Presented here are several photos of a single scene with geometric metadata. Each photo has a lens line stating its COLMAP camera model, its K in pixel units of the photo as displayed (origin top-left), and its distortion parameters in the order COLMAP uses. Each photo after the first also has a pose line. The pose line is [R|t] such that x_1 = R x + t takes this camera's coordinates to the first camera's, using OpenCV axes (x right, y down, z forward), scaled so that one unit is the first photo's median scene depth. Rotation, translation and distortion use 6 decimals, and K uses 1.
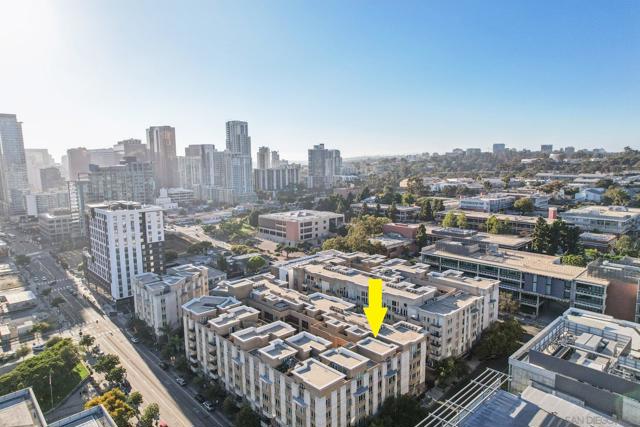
lens RADIAL K [[411.8, 0, 324.2], [0, 411.8, 214.7], [0, 0, 1]] dist [-0.037489, 0.046301]
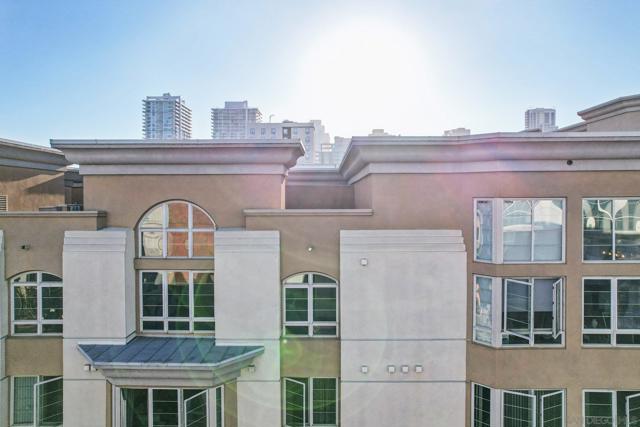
lens RADIAL K [[416.7, 0, 320.0], [0, 416.7, 213.5], [0, 0, 1]] dist [-0.035706, 0.000258]
pose [[0.716161, 0.034614, -0.697076, 0.167563], [-0.100947, 0.993404, -0.054381, 0.224695], [0.690596, 0.109313, 0.714932, 0.601891]]
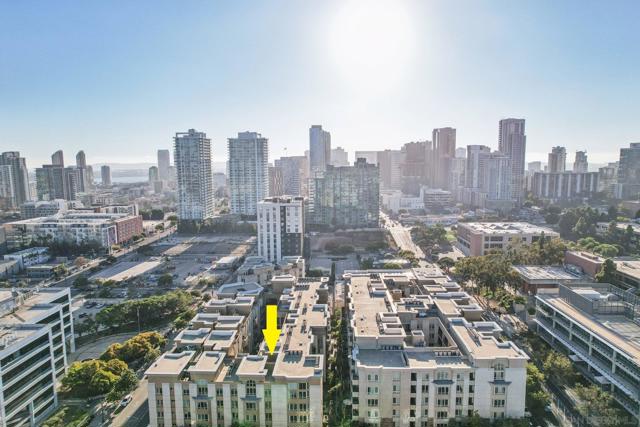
lens RADIAL K [[411.8, 0, 324.2], [0, 411.8, 214.7], [0, 0, 1]] dist [-0.037489, 0.046301]
pose [[0.706619, 0.095519, -0.701118, 0.558694], [-0.096278, 0.994611, 0.038470, -0.046094], [0.701014, 0.040319, 0.712007, 0.284346]]
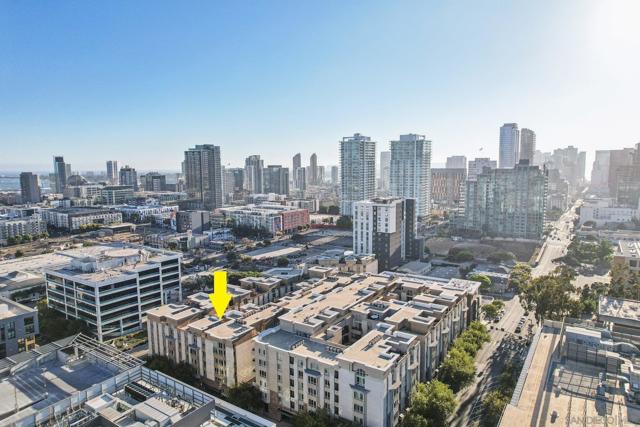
lens RADIAL K [[411.8, 0, 324.2], [0, 411.8, 214.7], [0, 0, 1]] dist [-0.037489, 0.046301]
pose [[0.222034, 0.126633, -0.966781, 0.858815], [-0.127561, 0.986781, 0.099957, -0.101168], [0.966659, 0.101129, 0.235252, 0.665197]]
